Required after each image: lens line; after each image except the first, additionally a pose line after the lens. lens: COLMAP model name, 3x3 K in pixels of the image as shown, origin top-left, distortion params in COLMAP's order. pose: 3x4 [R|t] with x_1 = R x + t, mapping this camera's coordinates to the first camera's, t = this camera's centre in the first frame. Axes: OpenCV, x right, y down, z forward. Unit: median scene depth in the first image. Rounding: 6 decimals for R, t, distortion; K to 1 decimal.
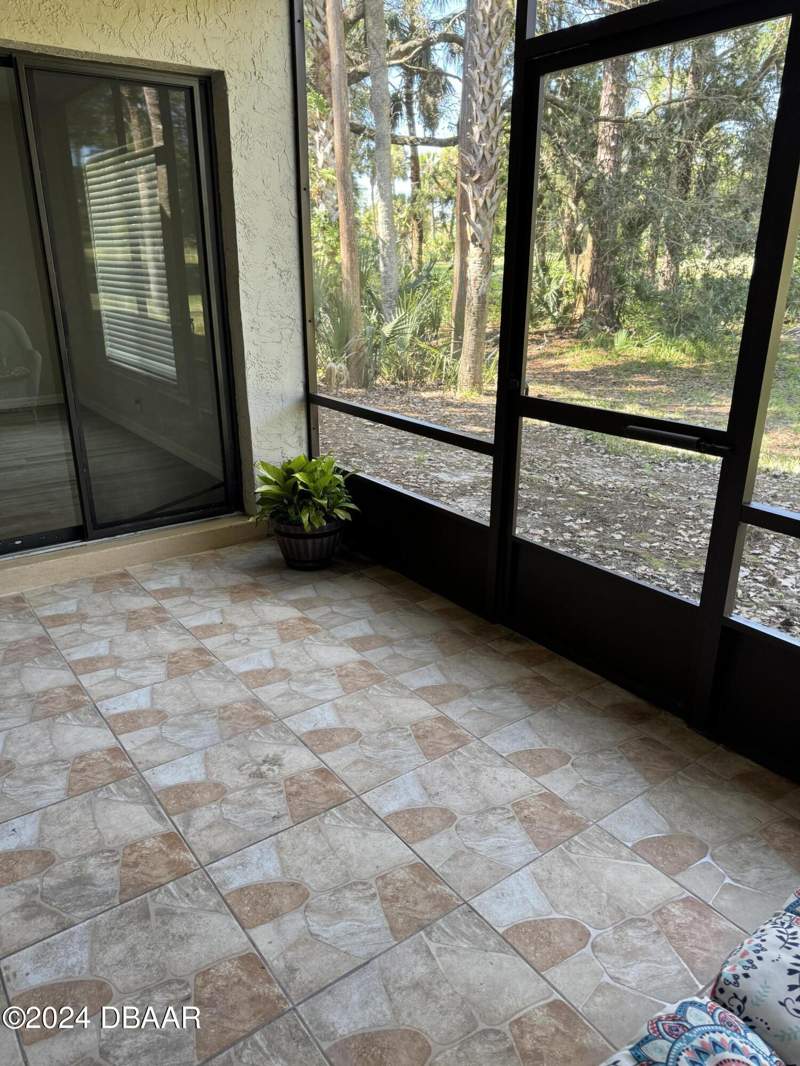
lens RADIAL K [[751.8, 0, 400.0], [0, 751.8, 534.8], [0, 0, 1]] dist [0.005395, 0.000871]
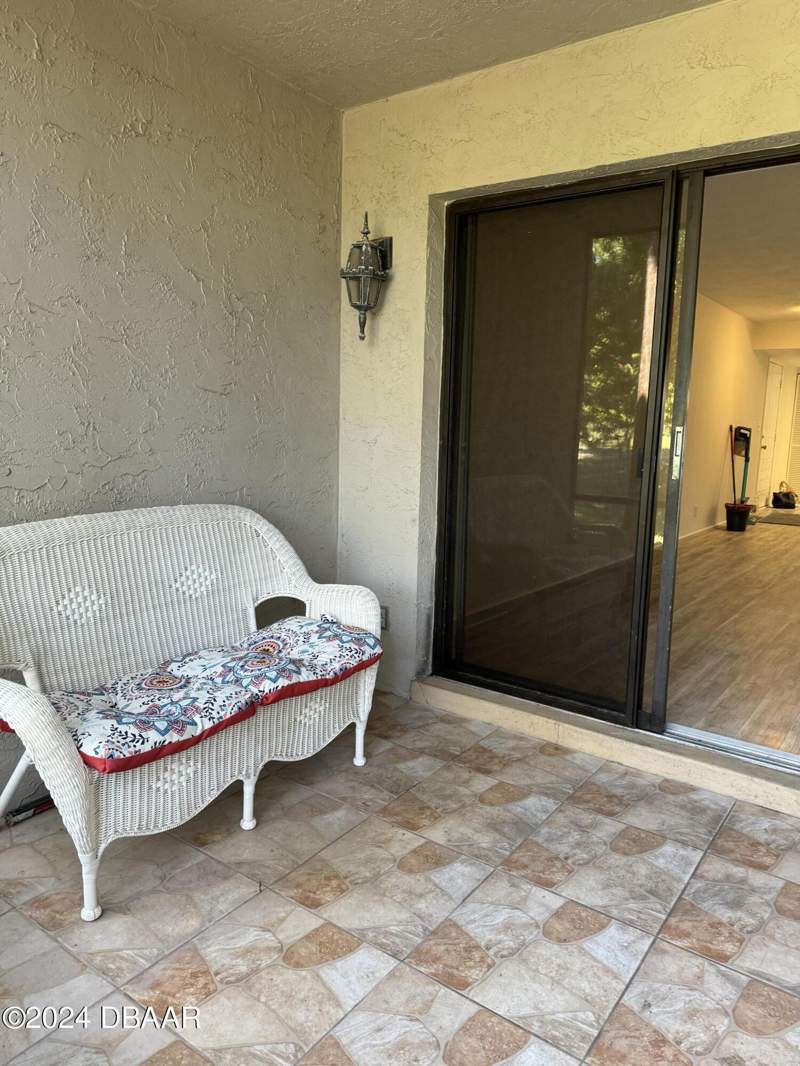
lens RADIAL K [[751.8, 0, 400.0], [0, 751.8, 532.9], [0, 0, 1]] dist [0.005395, 0.000871]
pose [[-0.957147, 0.016375, -0.289138, 0.375496], [-0.128394, 0.870921, 0.474353, -0.500666], [0.259585, 0.491150, -0.831497, 1.564202]]
